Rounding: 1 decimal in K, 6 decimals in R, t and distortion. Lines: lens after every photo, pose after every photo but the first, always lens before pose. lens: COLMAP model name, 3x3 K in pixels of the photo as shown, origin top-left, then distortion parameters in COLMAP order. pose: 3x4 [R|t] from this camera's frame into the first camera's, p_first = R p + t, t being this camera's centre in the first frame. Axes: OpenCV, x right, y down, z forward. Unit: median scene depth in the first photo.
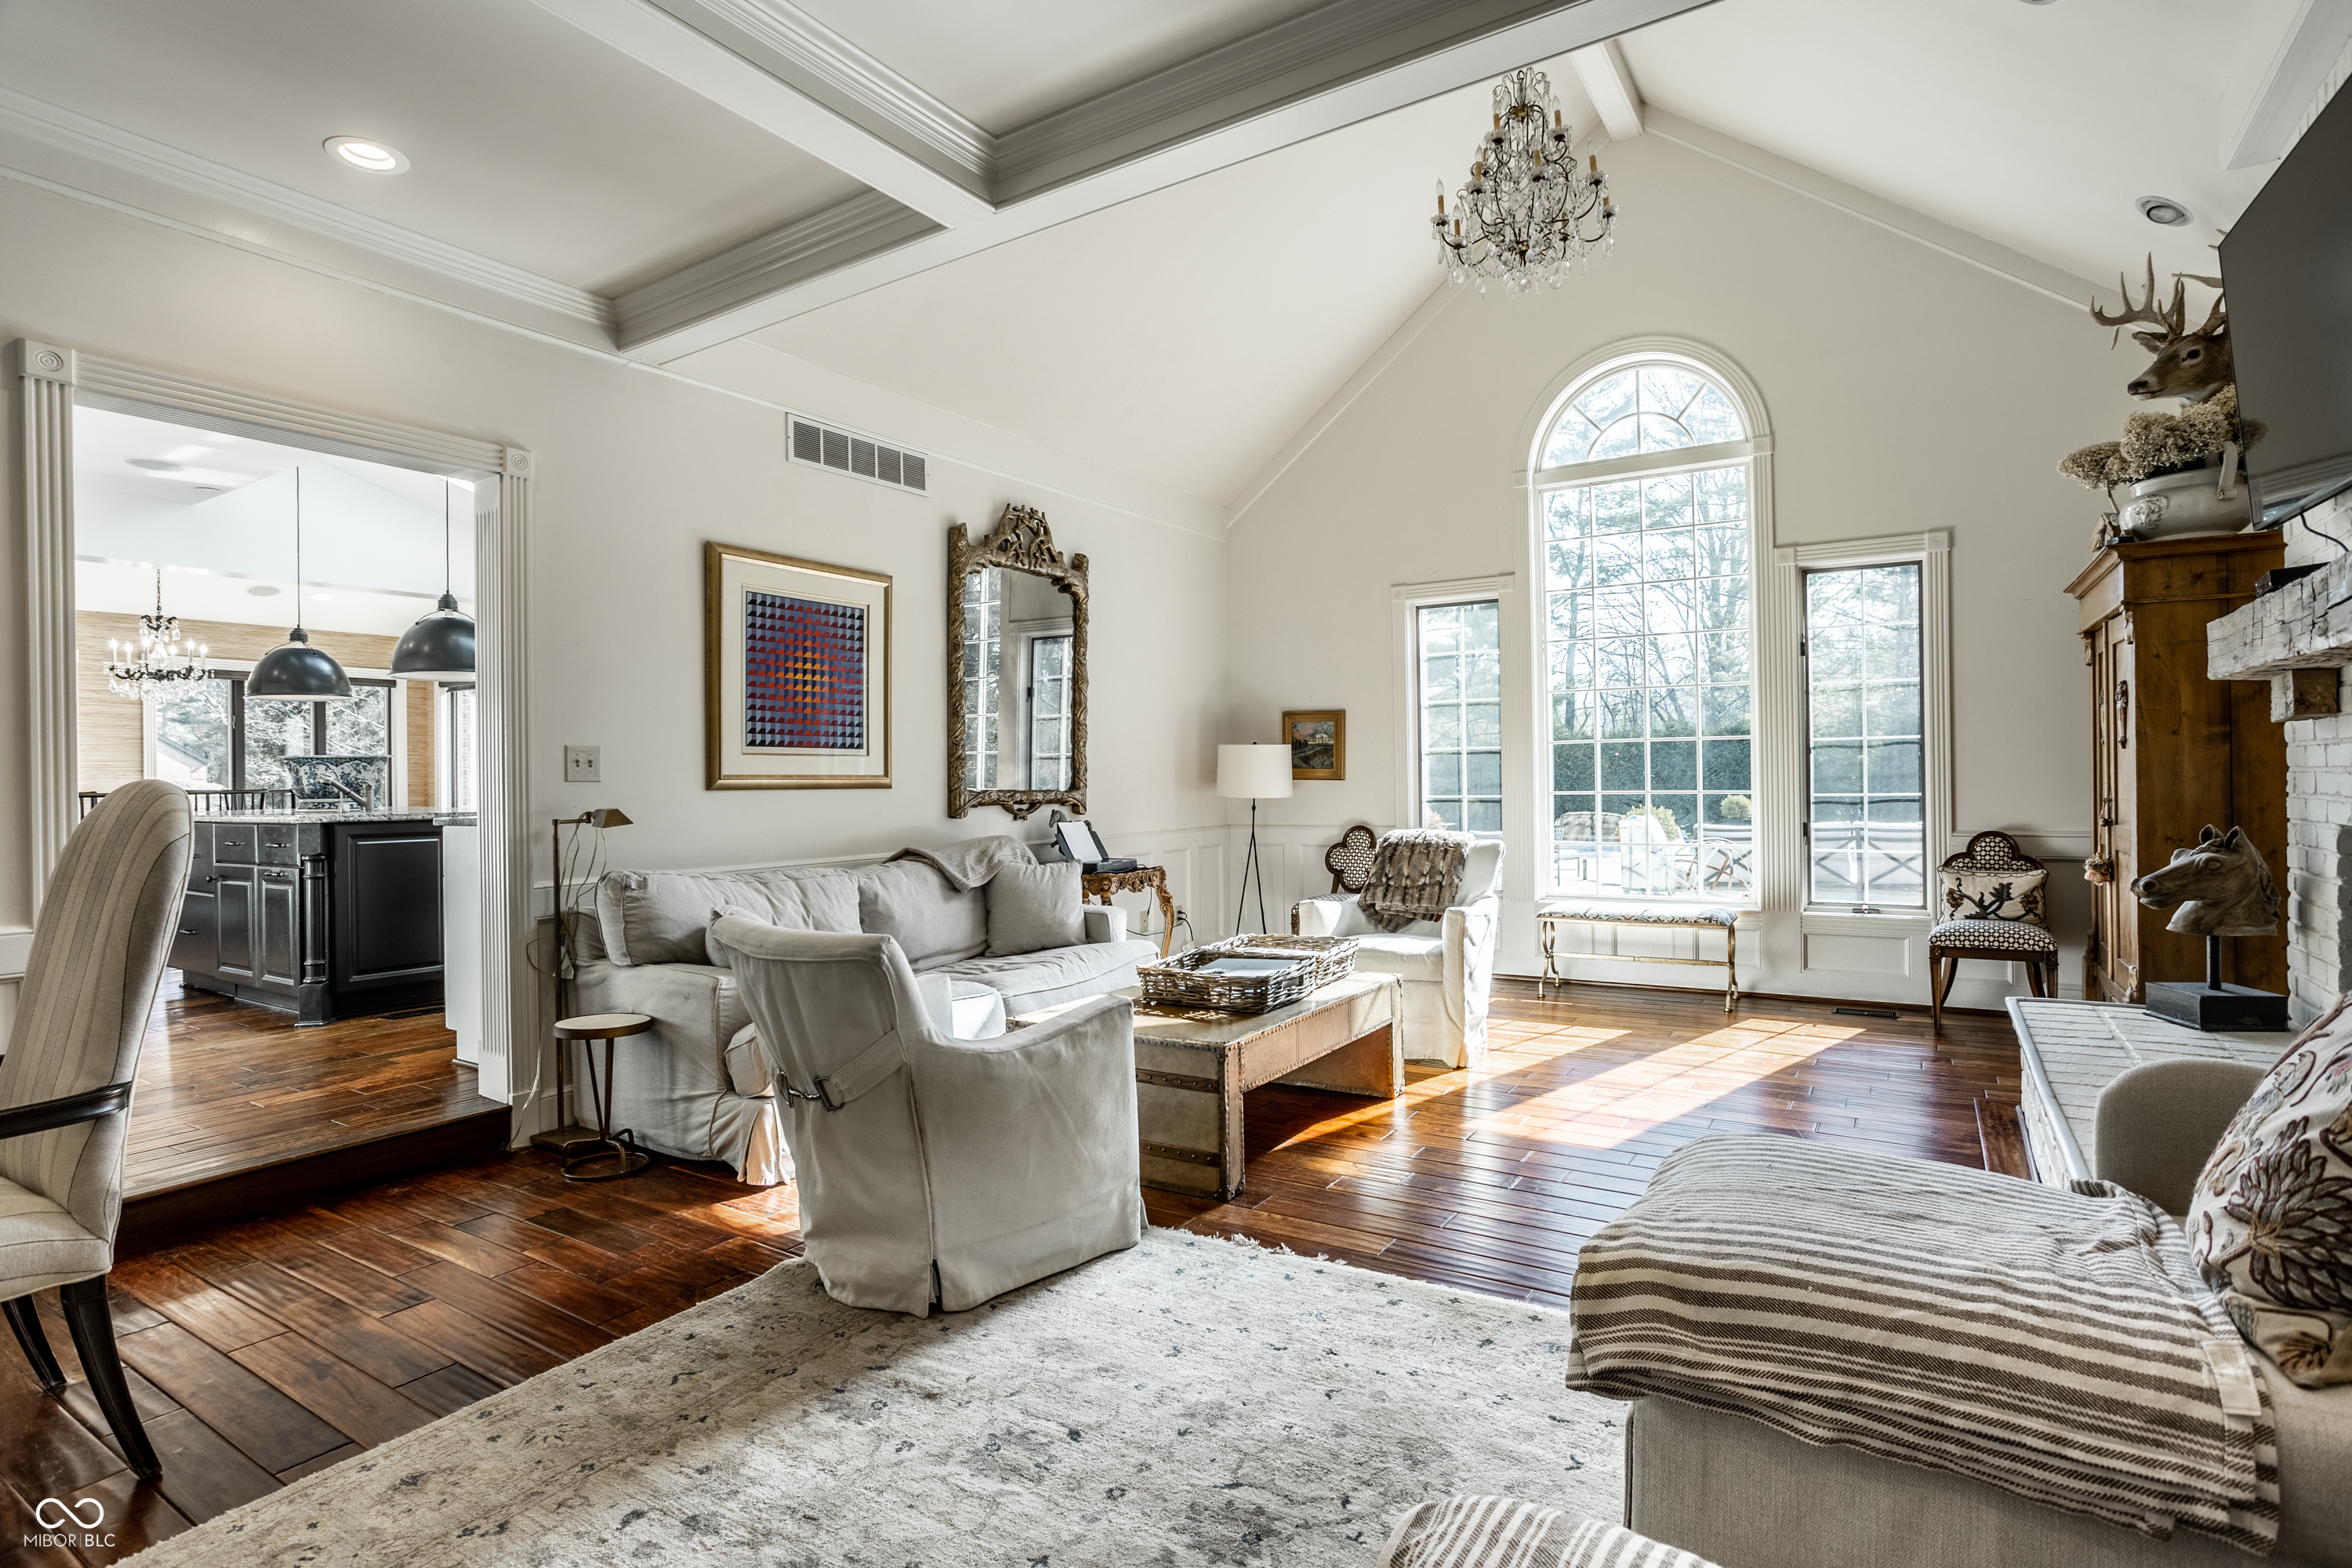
lens RADIAL K [[1178.7, 0, 1174.6], [0, 1178.7, 777.4], [0, 0, 1]] dist [-0.049207, 0.029745]
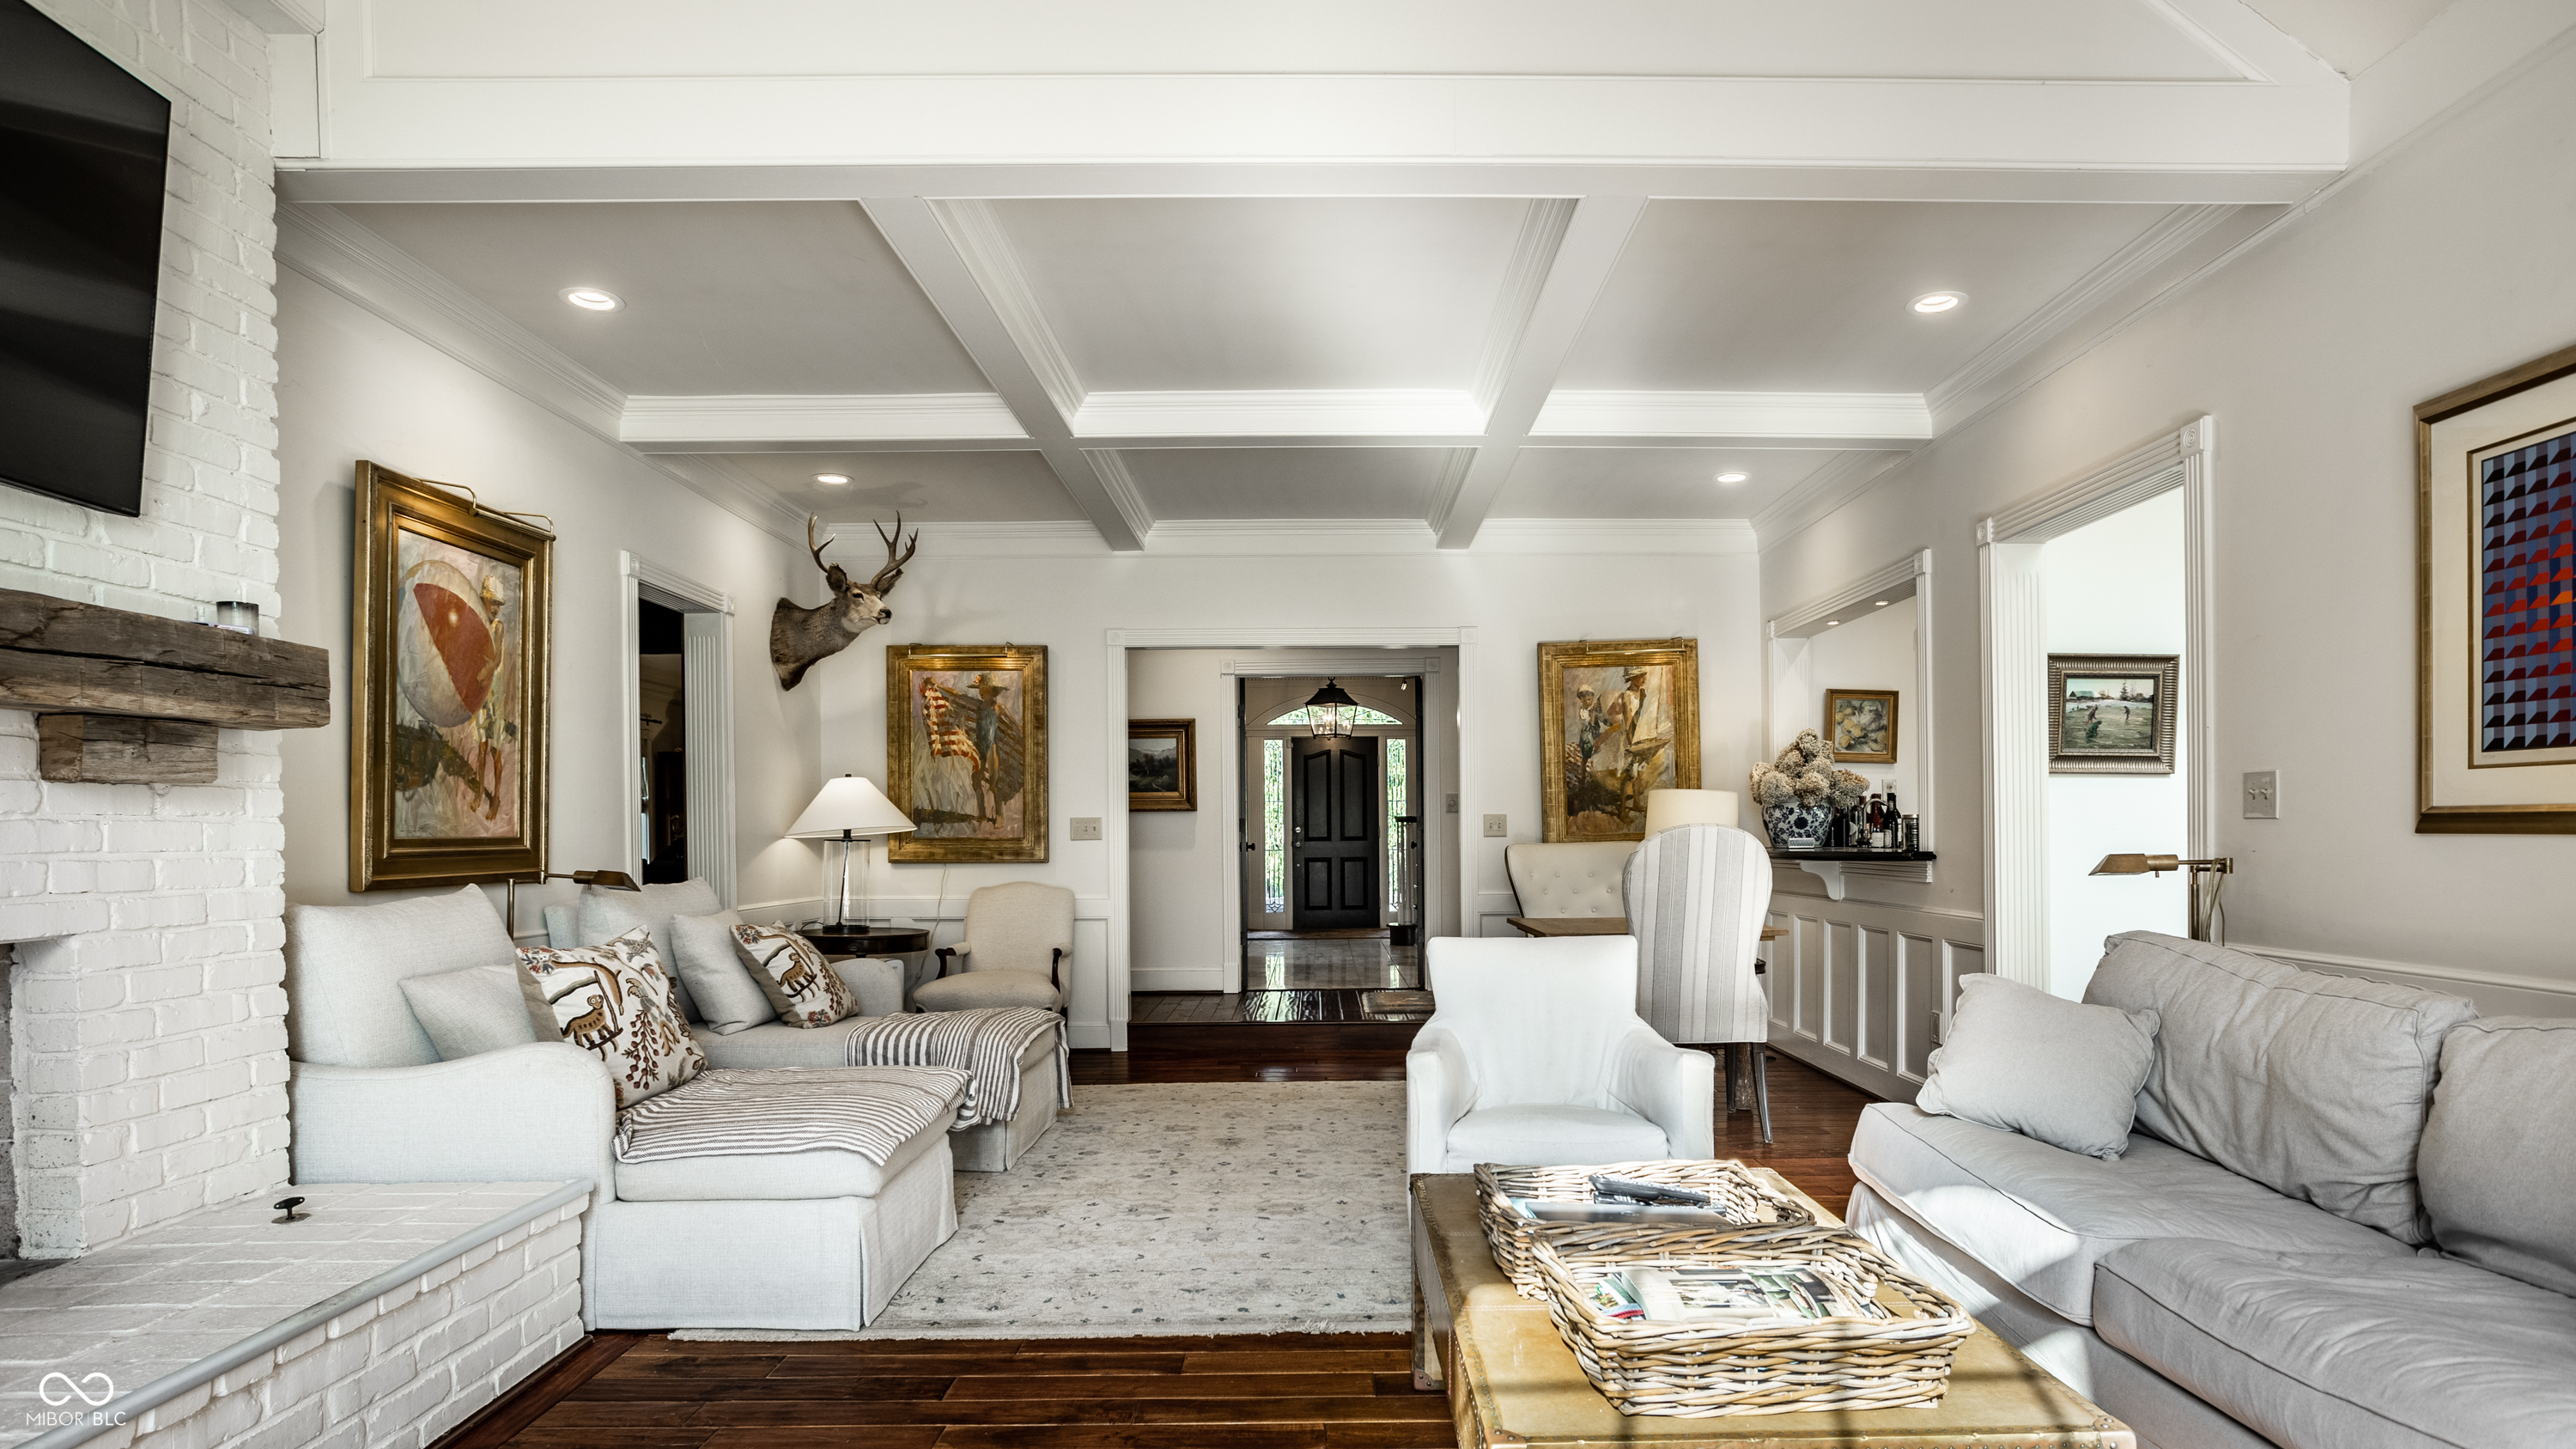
lens RADIAL K [[1308.5, 0, 1312.1], [0, 1308.5, 843.1], [0, 0, 1]] dist [-0.059911, 0.044333]
pose [[-0.838714, 0.027509, -0.543877, 0.400707], [0.022086, 0.999620, 0.016502, -0.006340], [0.544124, 0.001829, -0.839003, 1.189261]]
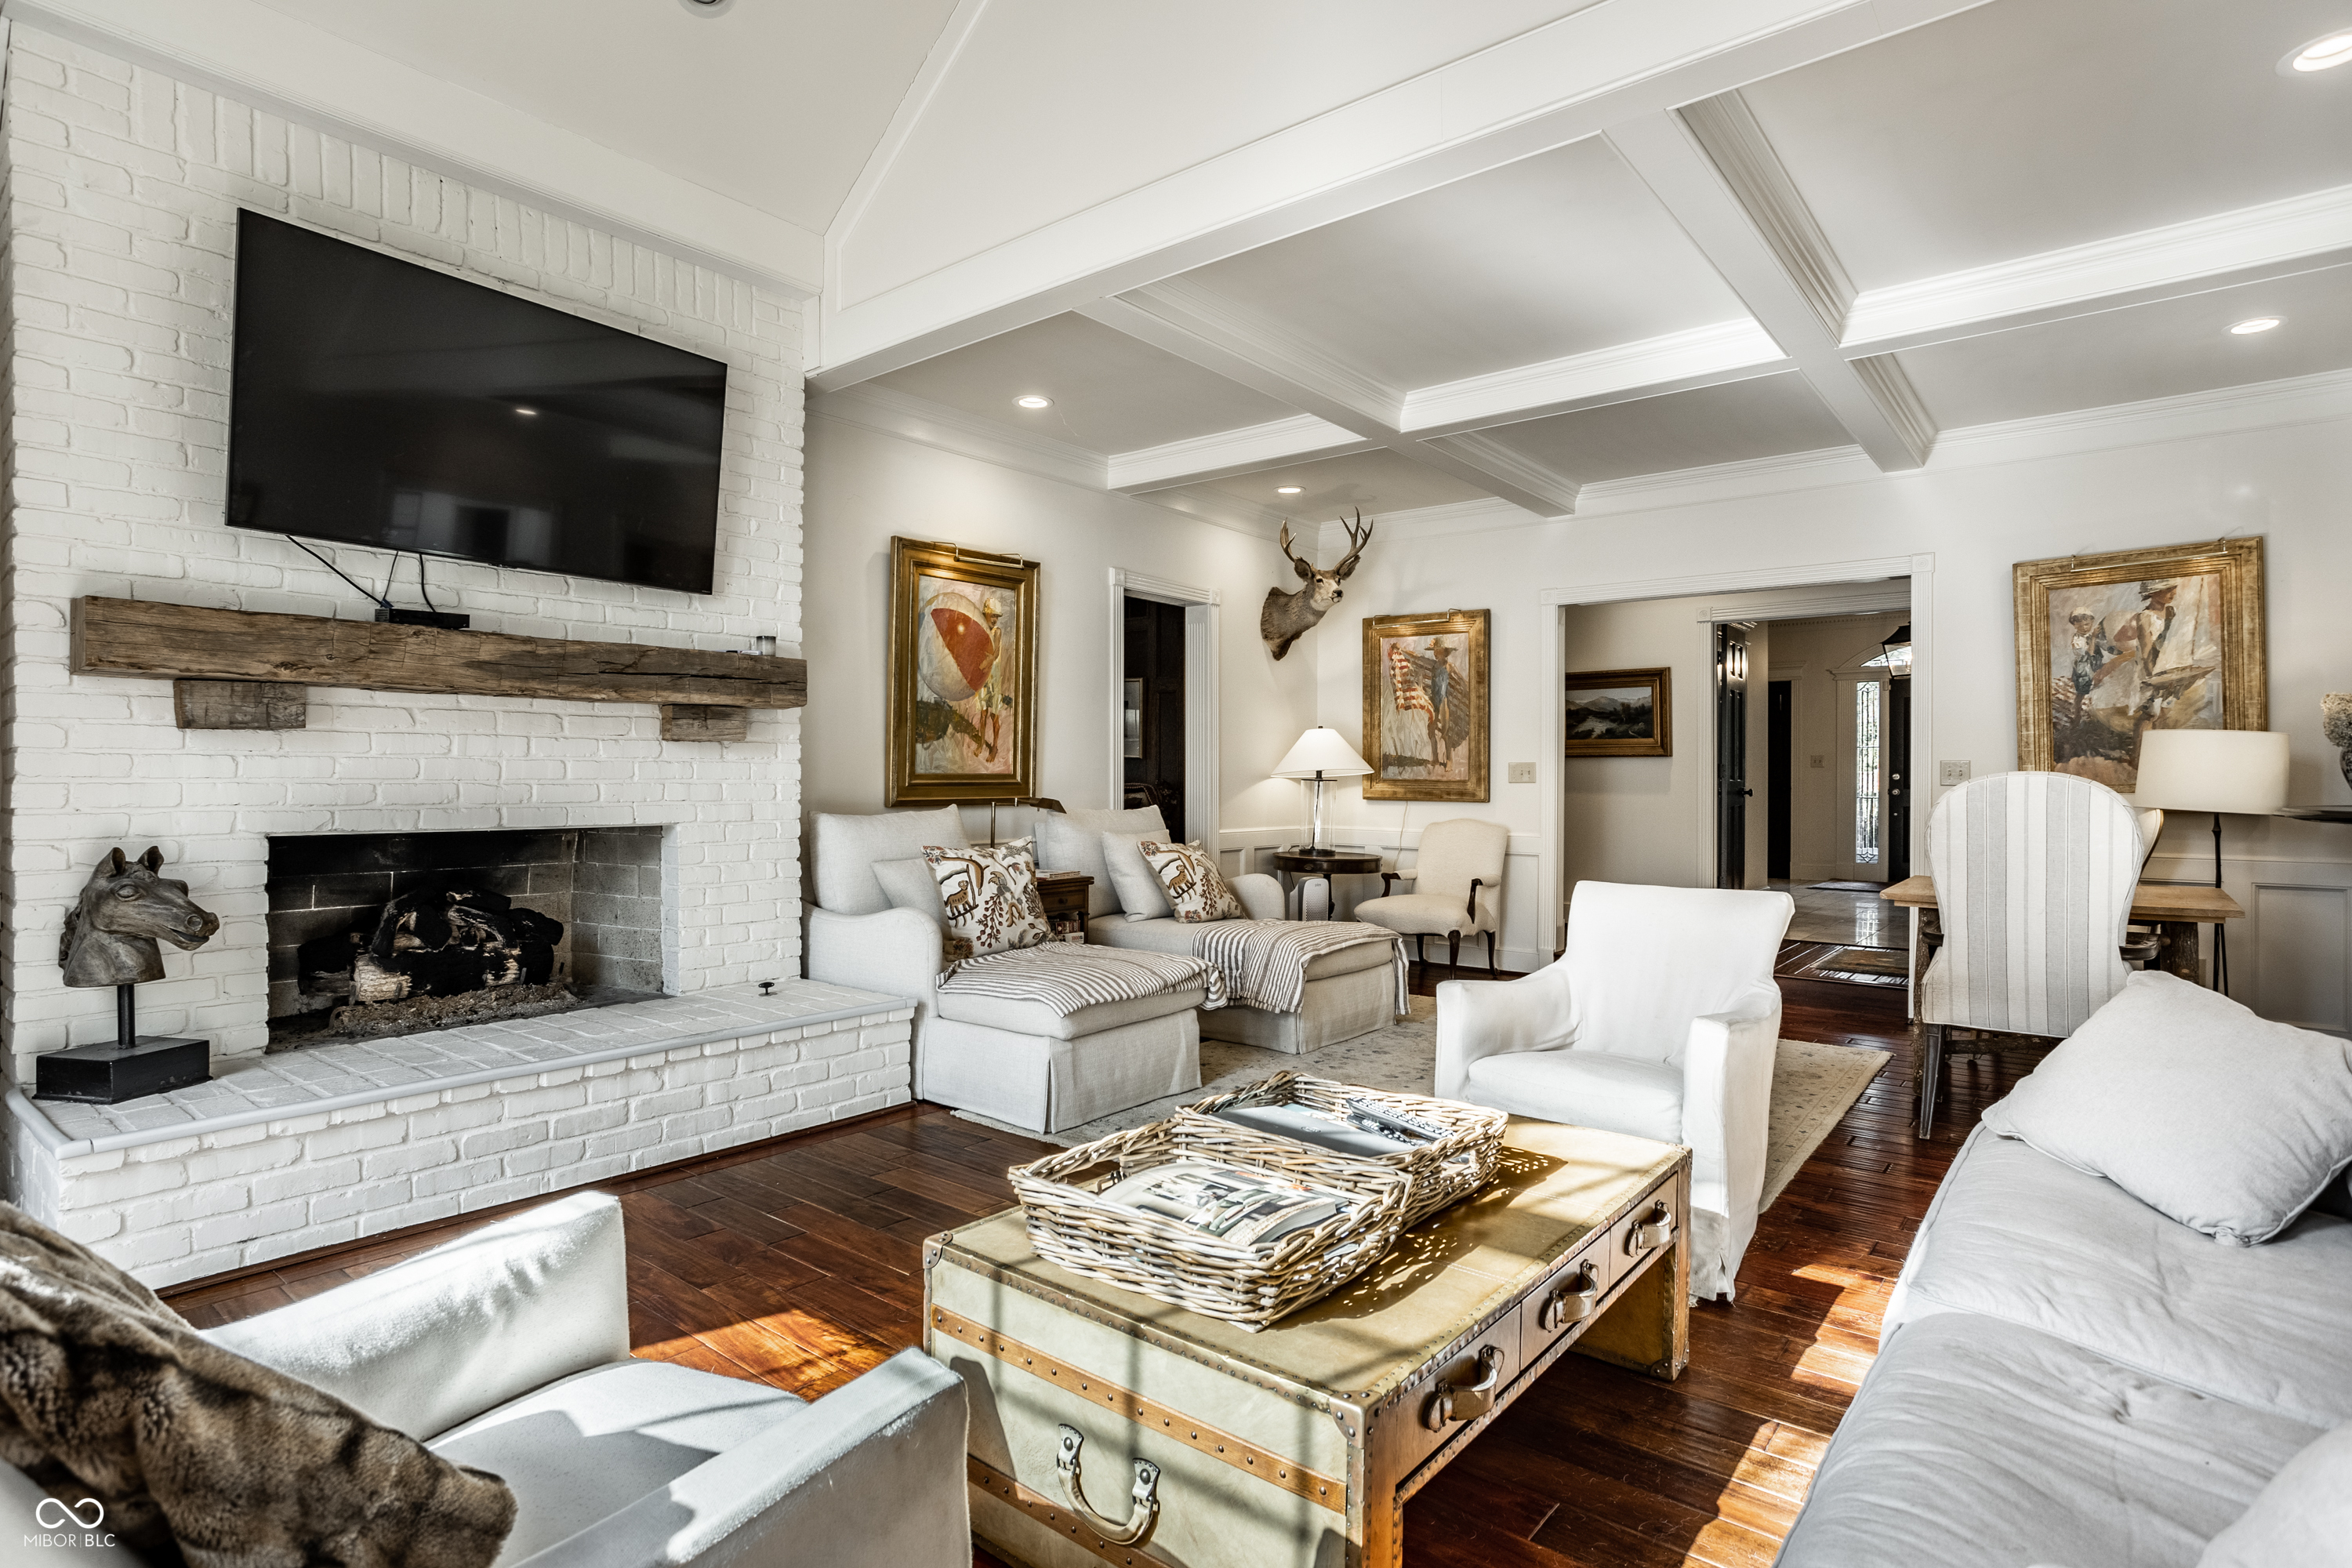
lens RADIAL K [[1178.7, 0, 1174.6], [0, 1178.7, 777.4], [0, 0, 1]] dist [-0.049207, 0.029745]
pose [[-0.993397, 0.011969, 0.114102, 0.054806], [0.011807, 0.999928, -0.002093, 0.000402], [-0.114119, -0.000732, -0.993467, 1.318345]]
